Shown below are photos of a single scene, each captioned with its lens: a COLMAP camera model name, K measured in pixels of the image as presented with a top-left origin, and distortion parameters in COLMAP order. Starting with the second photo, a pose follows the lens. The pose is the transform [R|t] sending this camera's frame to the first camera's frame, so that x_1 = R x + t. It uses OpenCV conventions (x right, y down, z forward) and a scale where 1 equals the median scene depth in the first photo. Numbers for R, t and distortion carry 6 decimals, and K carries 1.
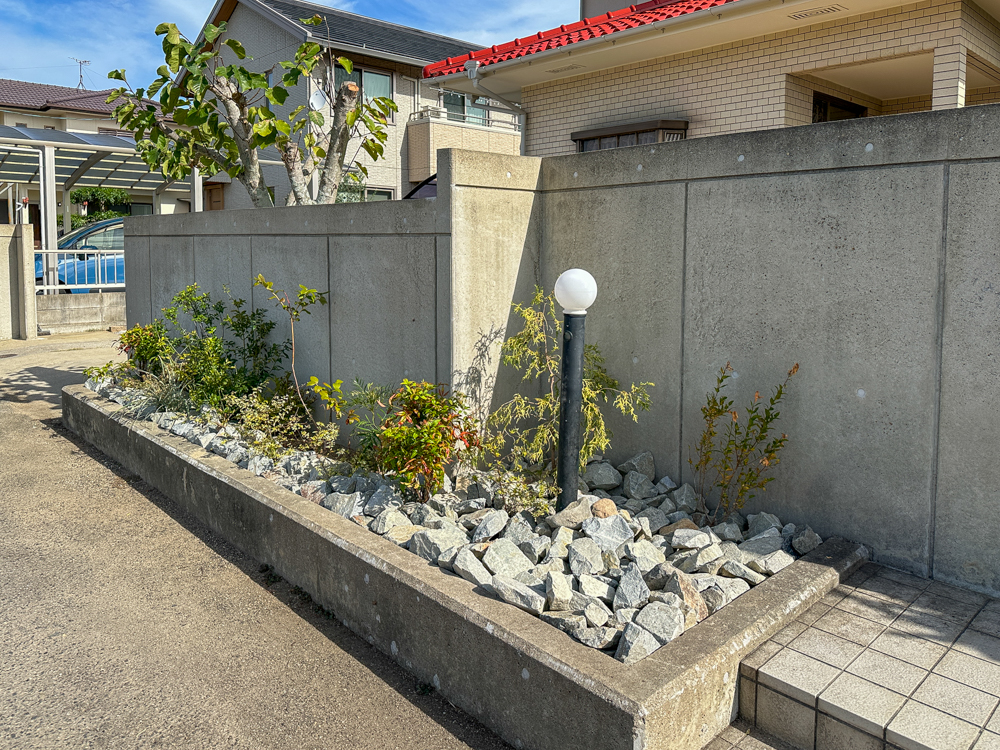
lens RADIAL K [[709.2, 0, 500.0], [0, 709.2, 375.0], [0, 0, 1]] dist [0.080256, -0.110165]
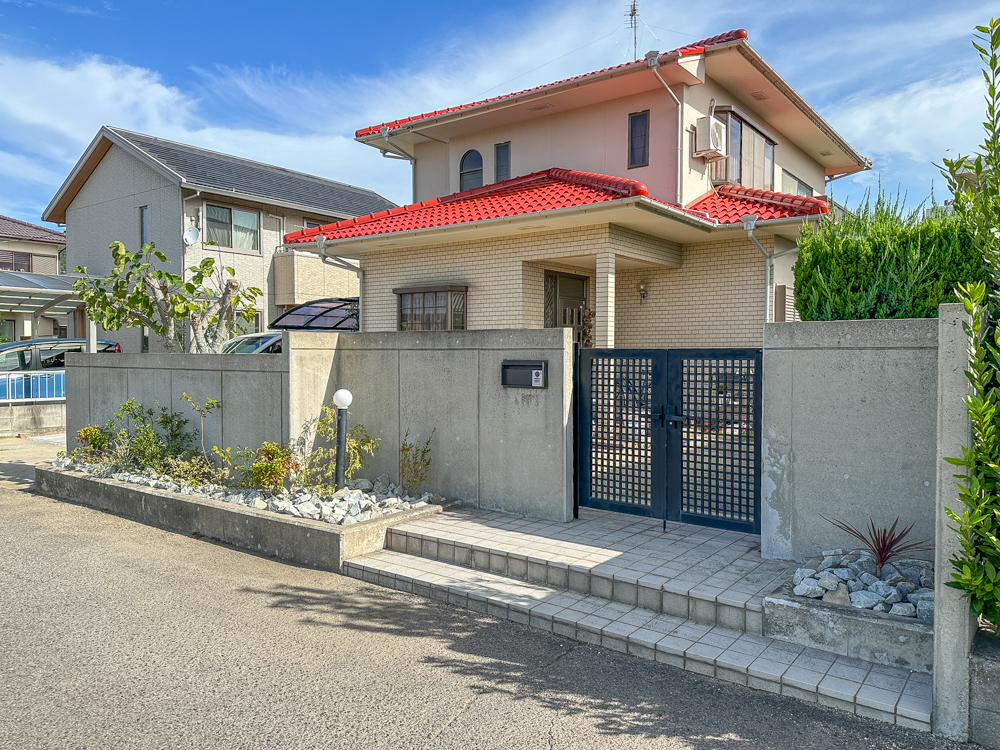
lens RADIAL K [[731.2, 0, 513.3], [0, 731.2, 406.9], [0, 0, 1]] dist [0.089213, -0.191243]
pose [[0.983334, -0.016082, 0.181096, 0.164587], [0.035372, 0.993969, -0.103798, 0.131044], [-0.178334, 0.108473, 0.977973, -1.073393]]
